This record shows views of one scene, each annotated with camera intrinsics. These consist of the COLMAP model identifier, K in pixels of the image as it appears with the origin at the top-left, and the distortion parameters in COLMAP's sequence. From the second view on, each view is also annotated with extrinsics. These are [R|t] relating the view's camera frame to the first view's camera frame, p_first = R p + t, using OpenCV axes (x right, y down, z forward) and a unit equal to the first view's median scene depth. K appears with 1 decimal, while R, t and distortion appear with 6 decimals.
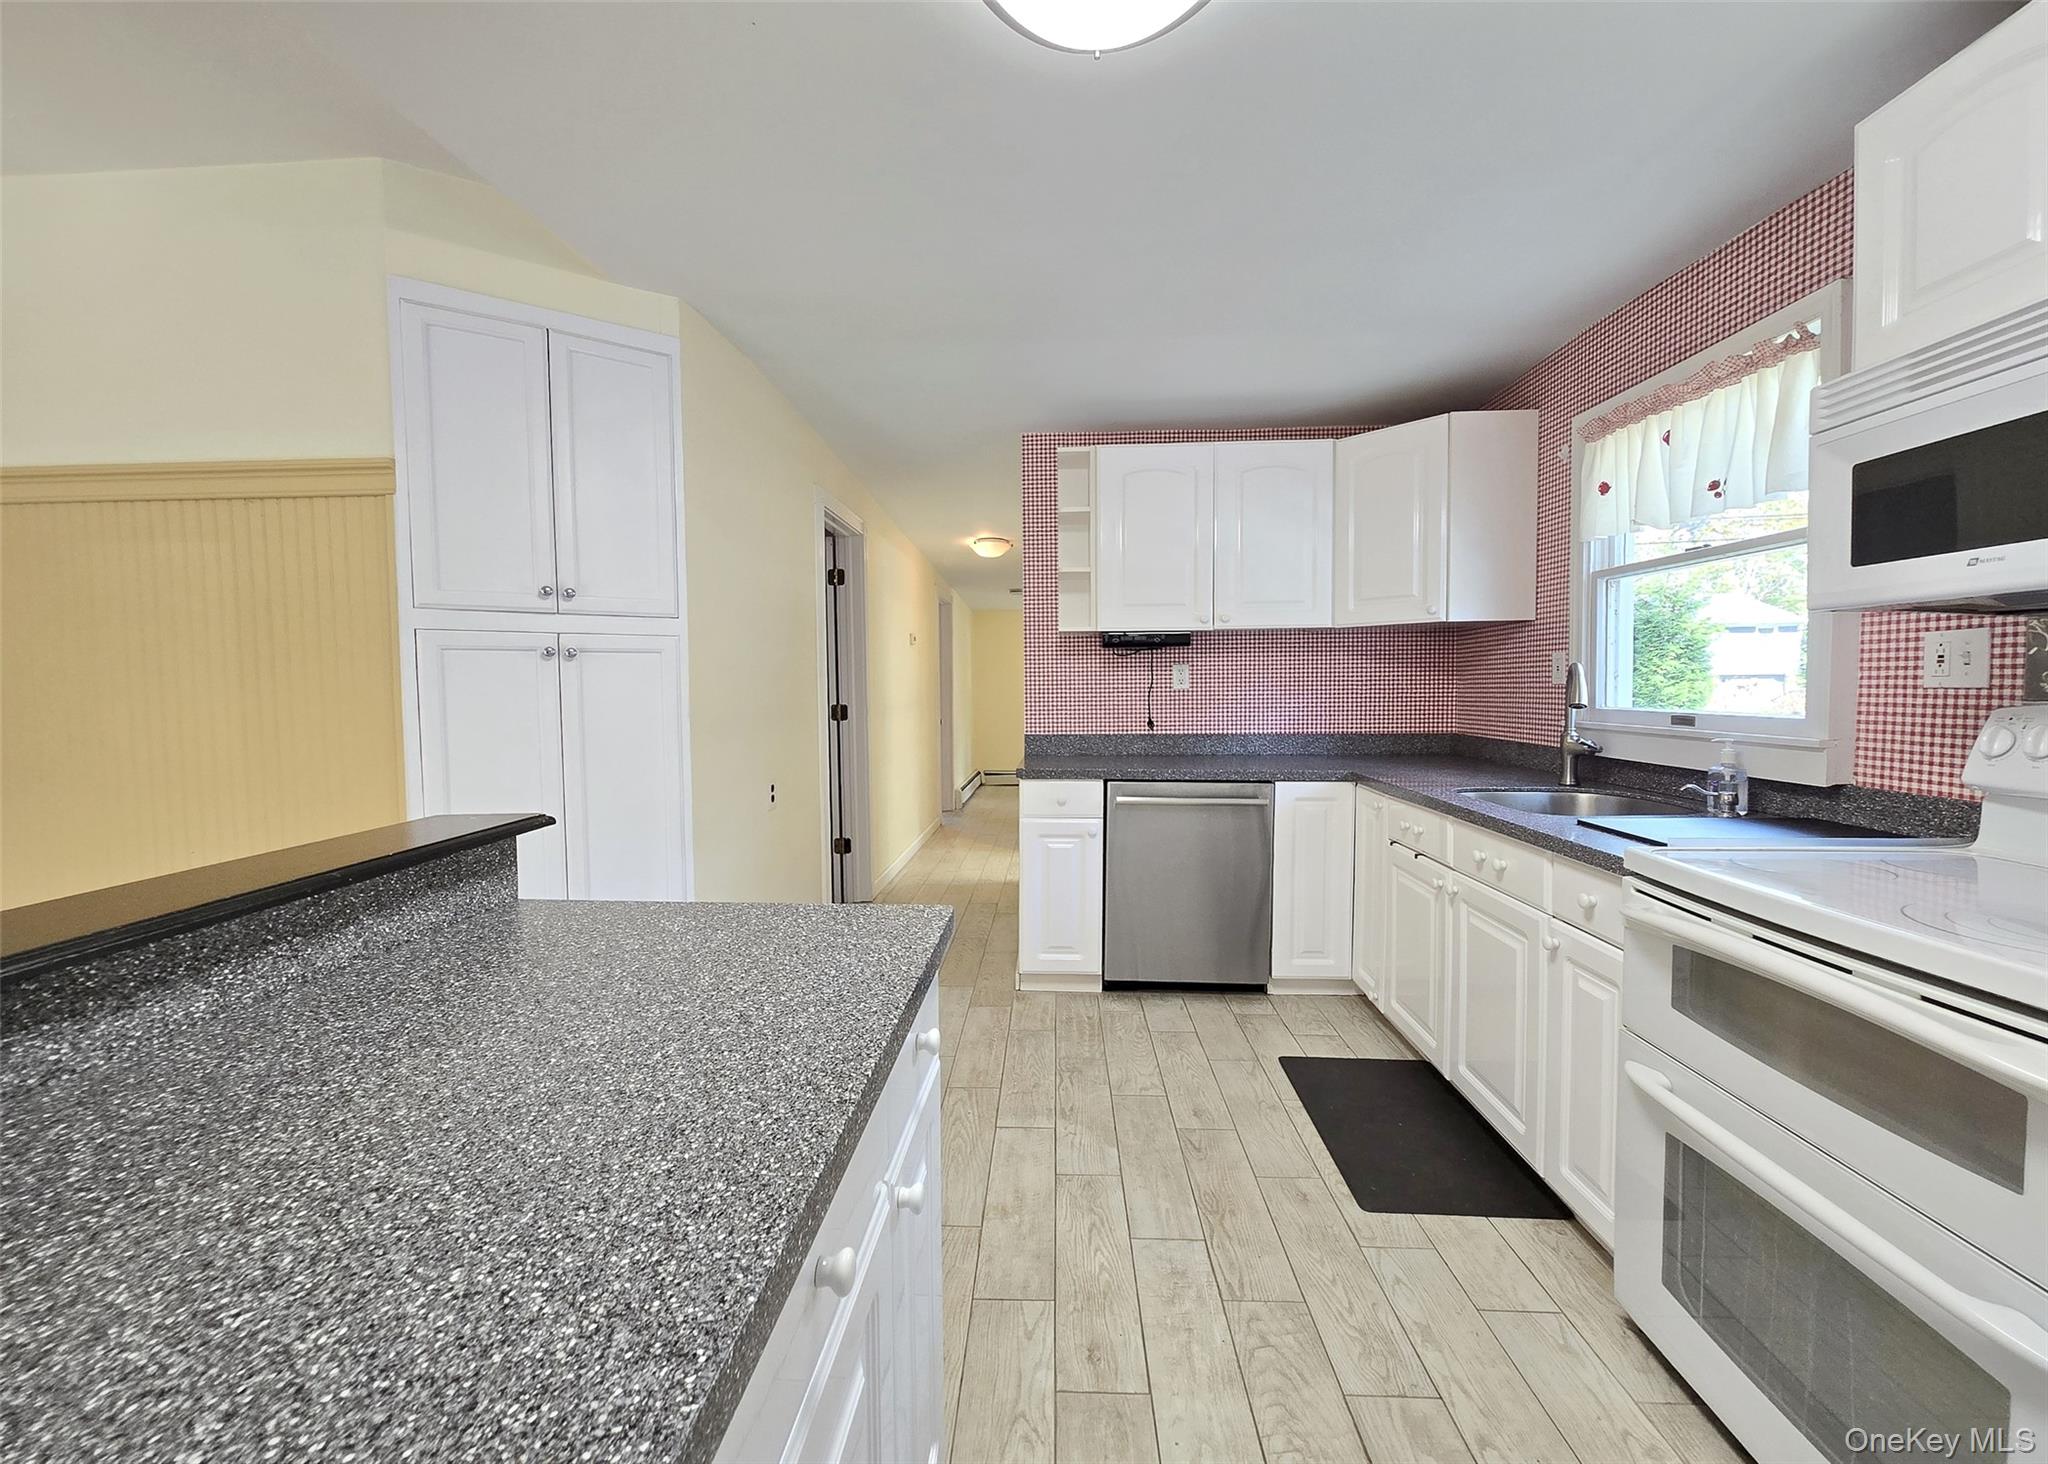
lens RADIAL K [[841.7, 0, 1029.3], [0, 841.7, 724.9], [0, 0, 1]] dist [-0.001977, 0.000250]
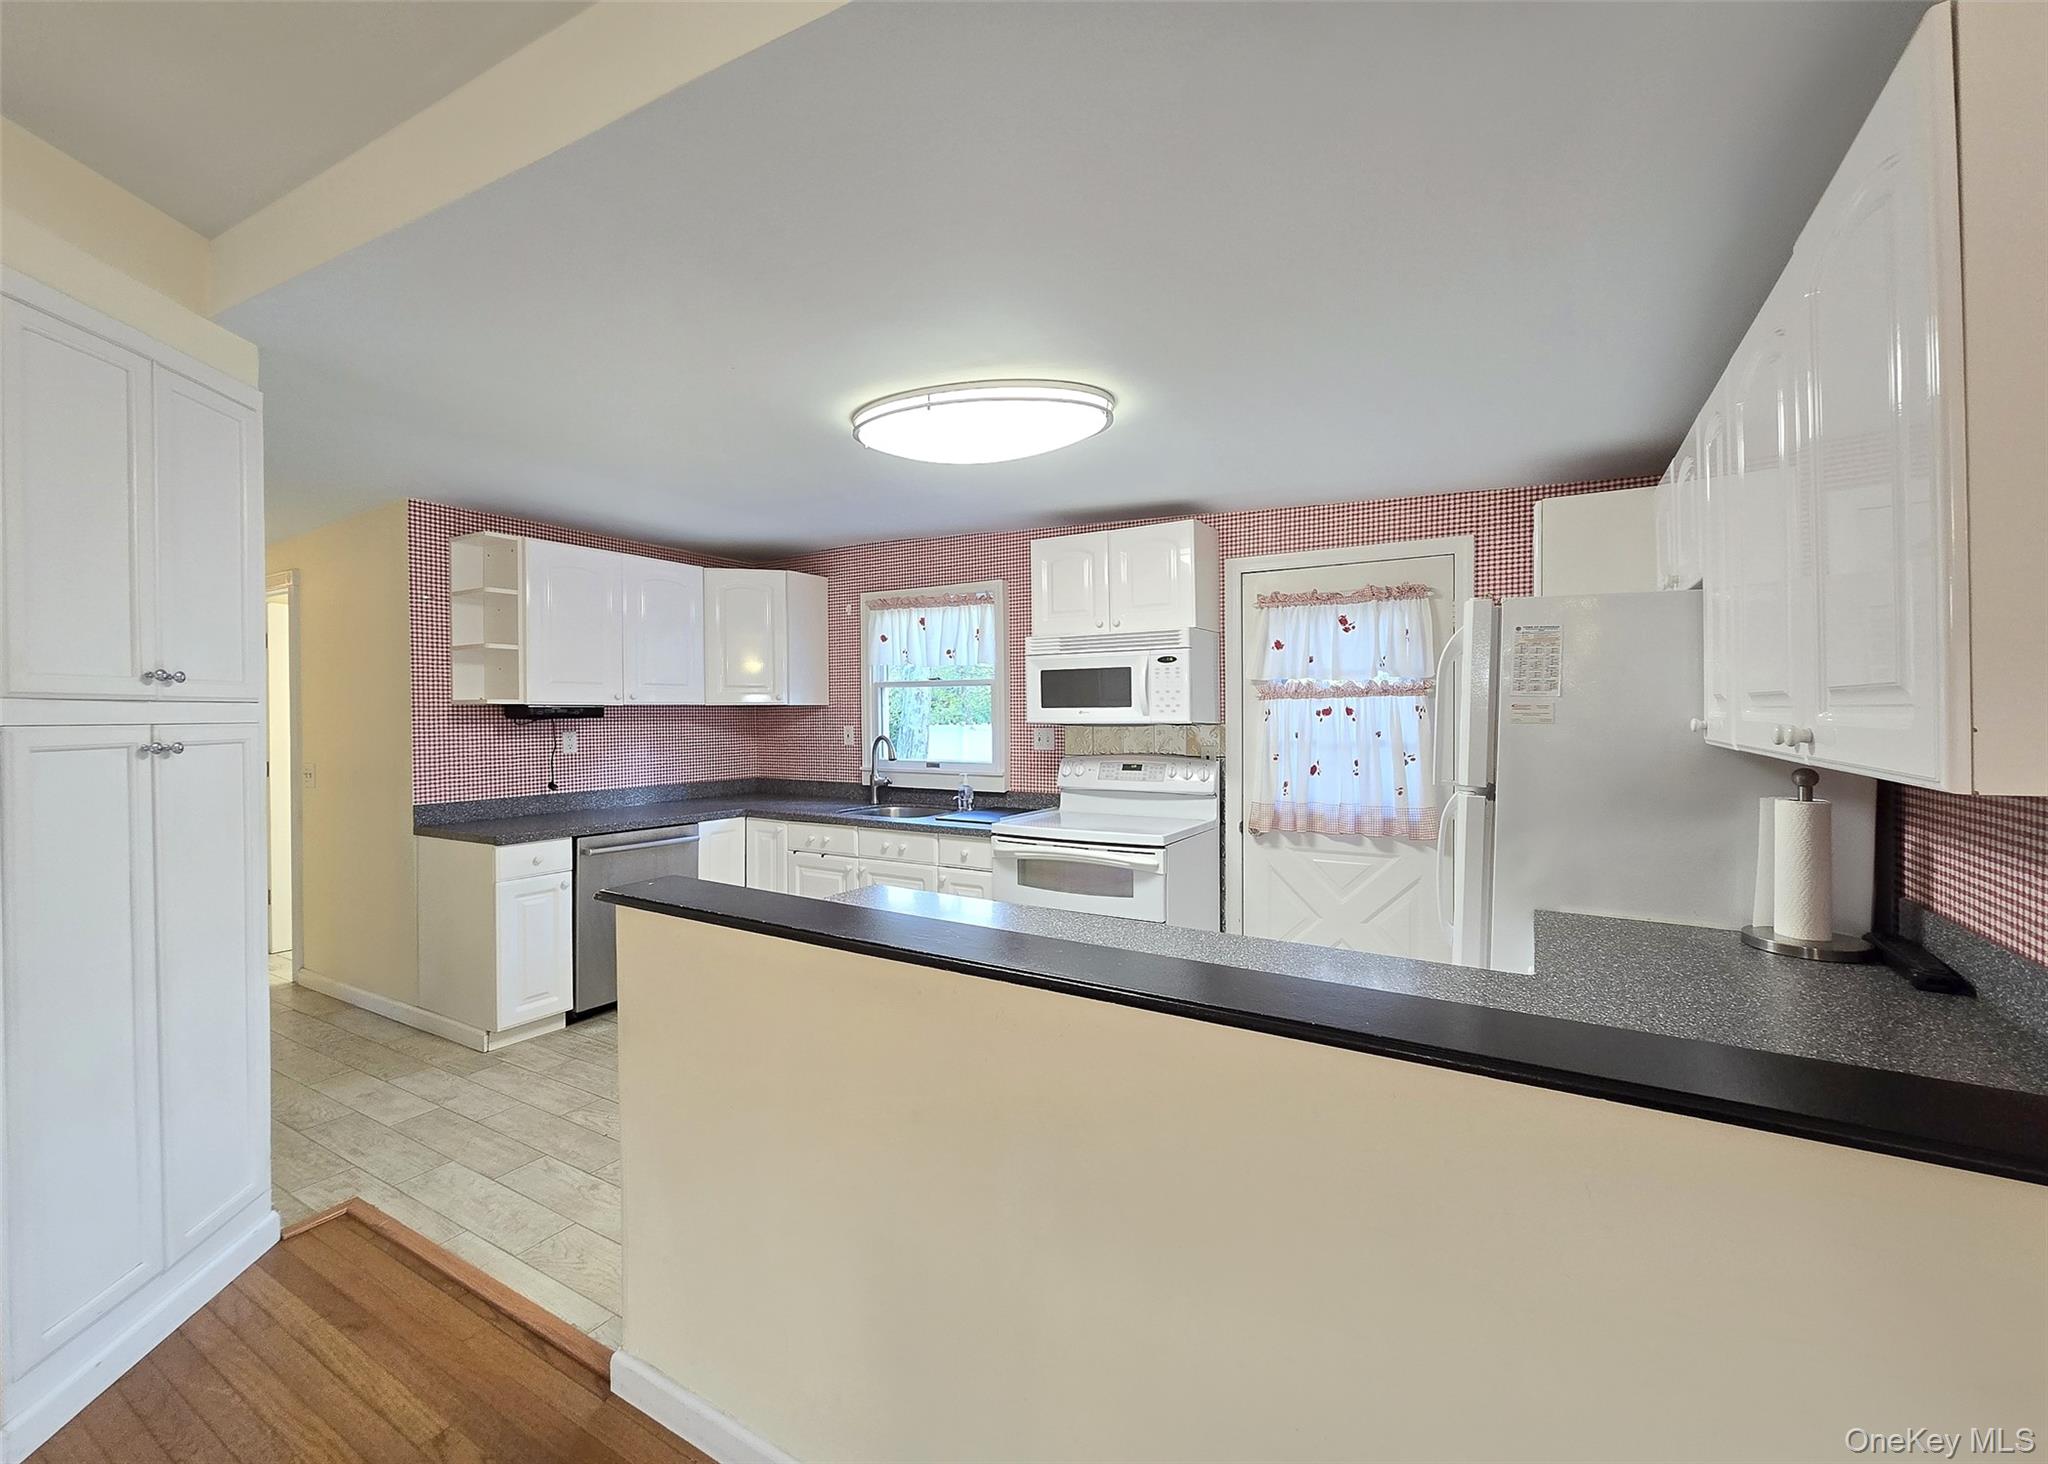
lens RADIAL K [[841.7, 0, 1028.0], [0, 841.7, 714.3], [0, 0, 1]] dist [-0.001977, 0.000250]
pose [[0.471345, 0.005272, 0.881933, -0.651675], [0.043702, 0.998614, -0.029325, -0.042797], [-0.880865, 0.052365, 0.470462, -0.101249]]
